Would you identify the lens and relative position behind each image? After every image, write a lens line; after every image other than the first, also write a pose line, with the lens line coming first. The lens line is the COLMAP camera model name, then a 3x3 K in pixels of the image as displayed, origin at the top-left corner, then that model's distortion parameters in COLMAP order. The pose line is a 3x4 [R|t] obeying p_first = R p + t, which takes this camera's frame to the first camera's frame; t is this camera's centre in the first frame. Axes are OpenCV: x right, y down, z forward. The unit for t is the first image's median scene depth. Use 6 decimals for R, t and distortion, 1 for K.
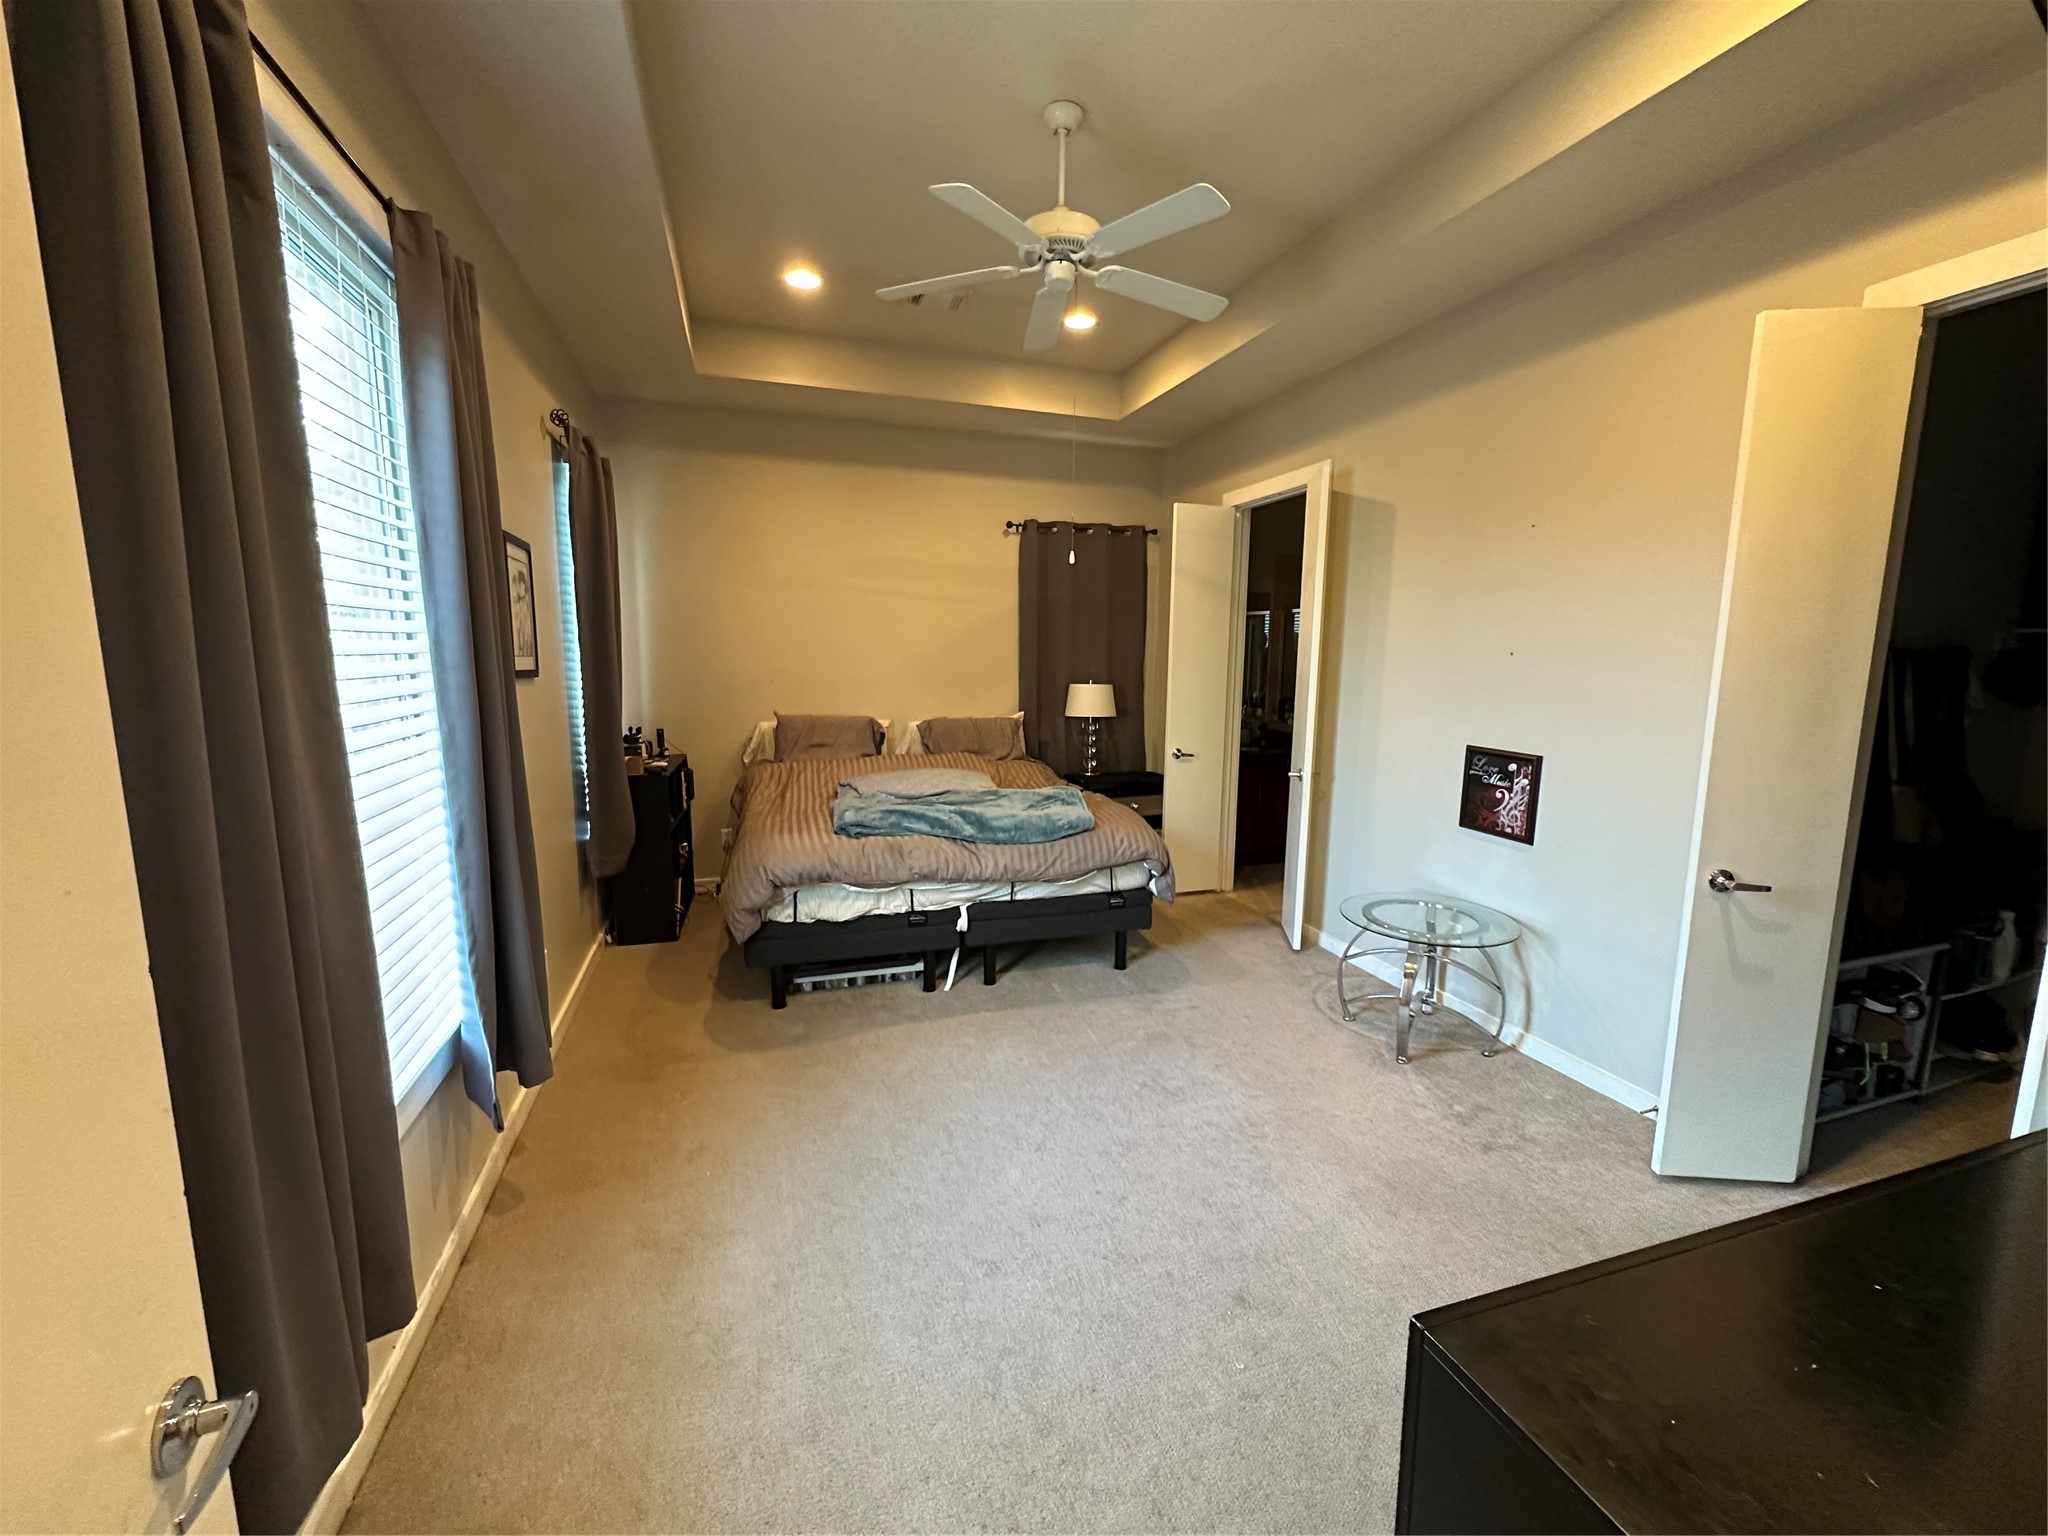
lens RADIAL K [[819.6, 0, 1026.4], [0, 819.6, 771.5], [0, 0, 1]] dist [-0.003136, 0.000005]
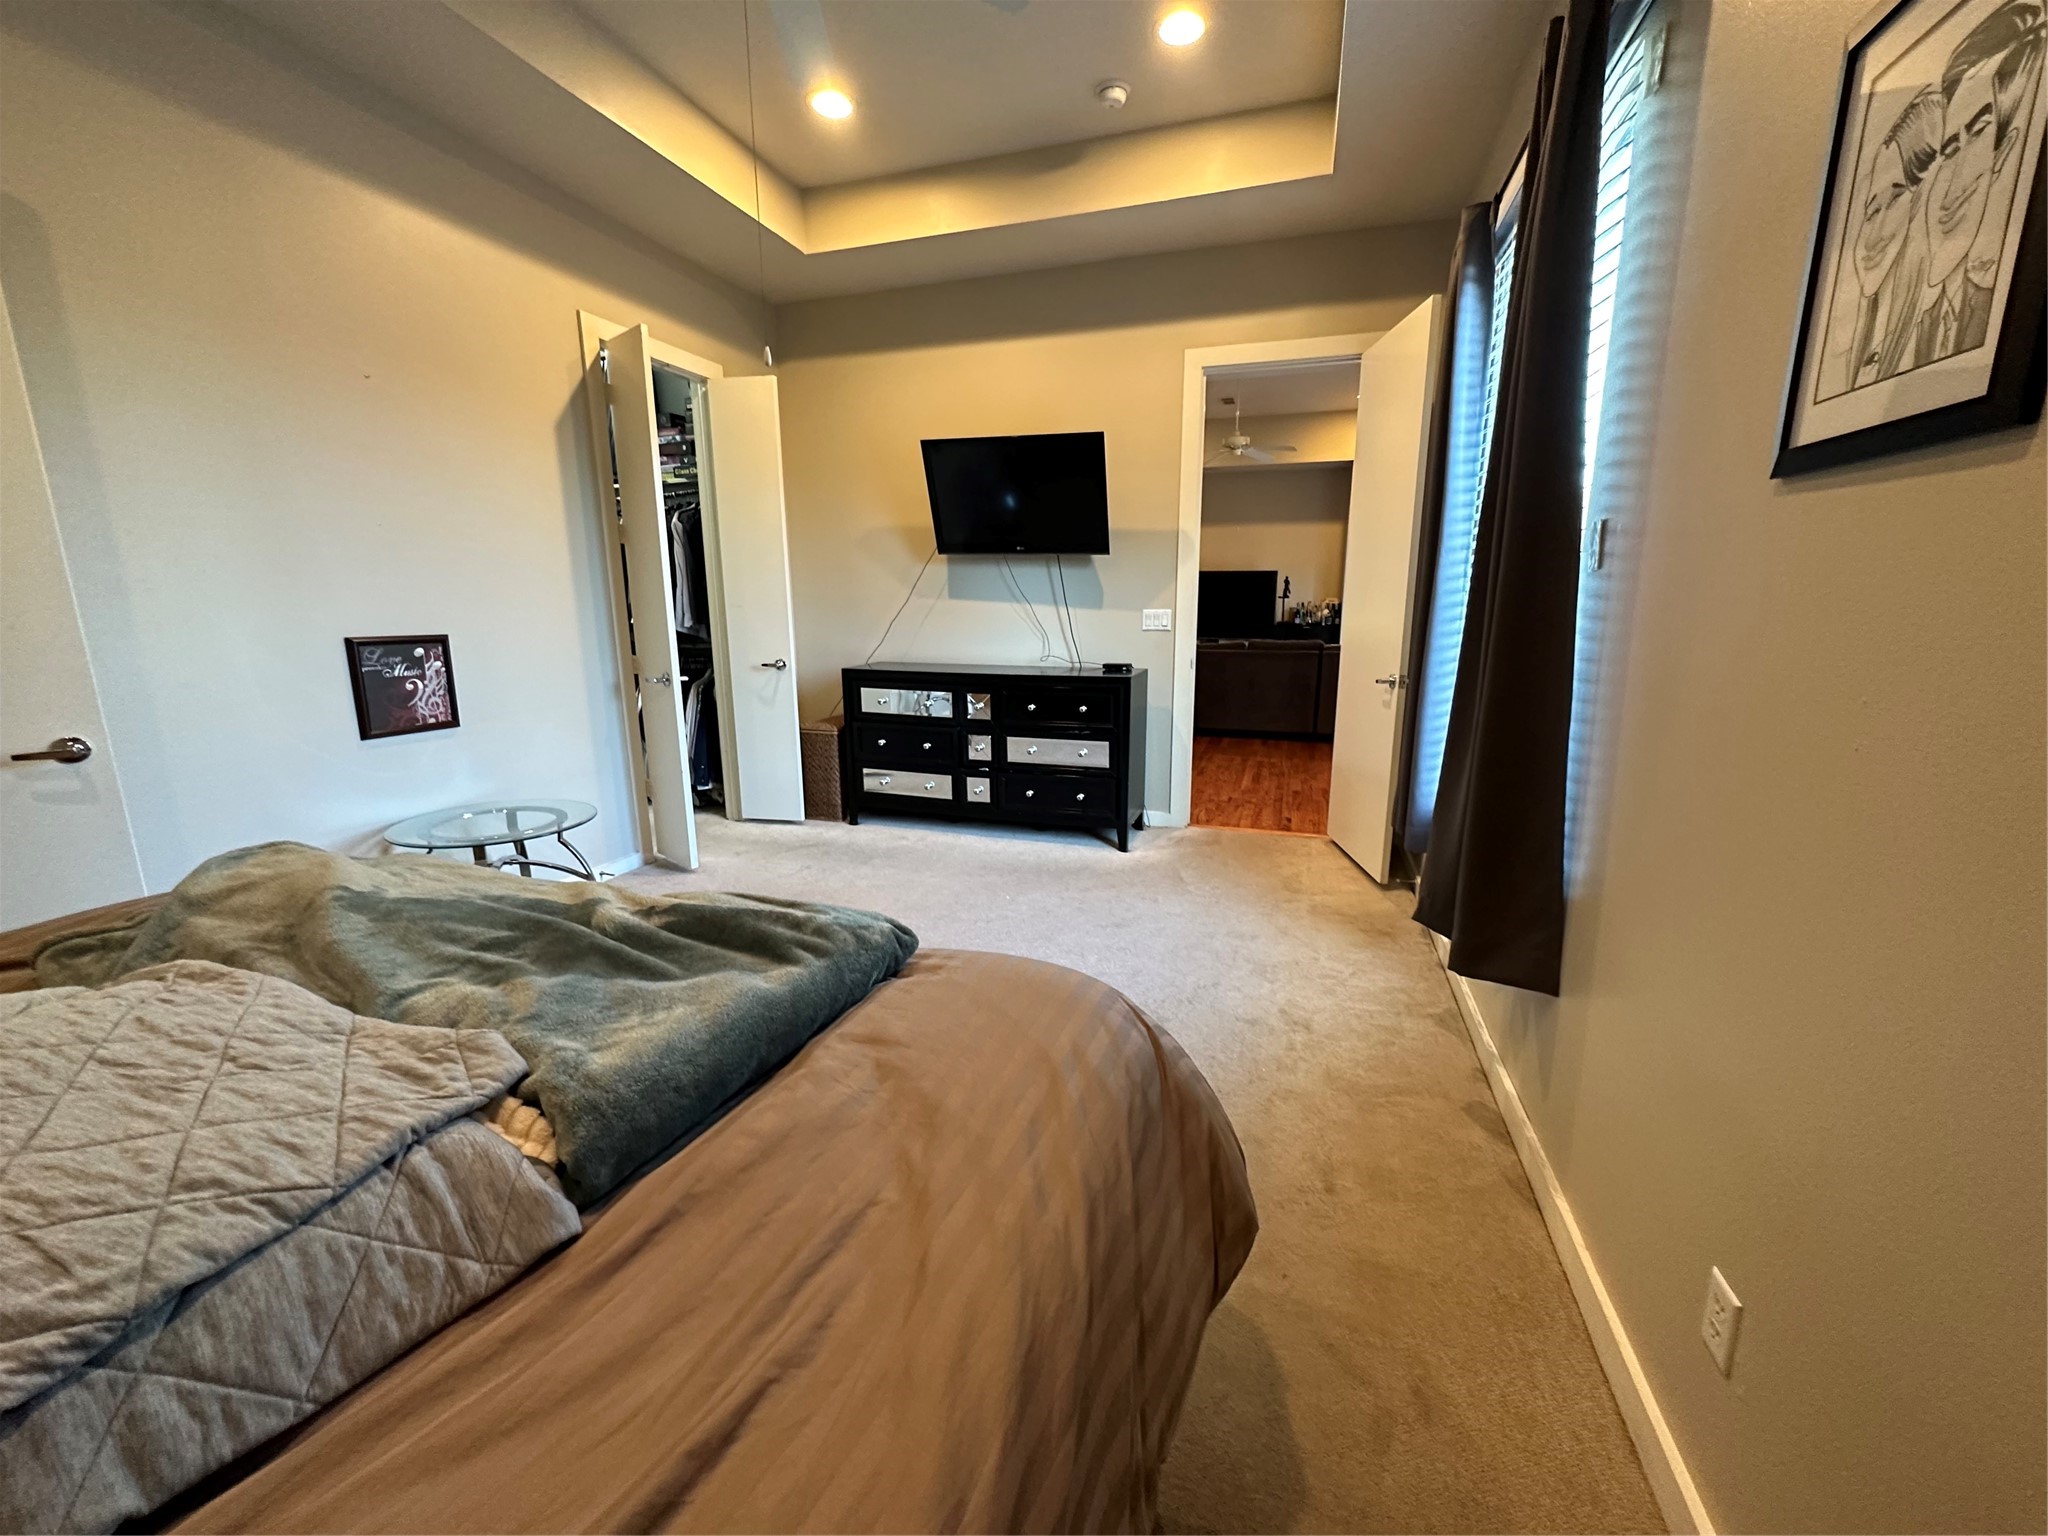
lens RADIAL K [[819.6, 0, 1026.4], [0, 819.6, 771.5], [0, 0, 1]] dist [-0.003136, 0.000005]
pose [[-0.797568, -0.130693, 0.588902, -0.508032], [0.084790, 0.942268, 0.323948, -0.118336], [-0.597241, 0.308303, -0.740441, 1.309583]]
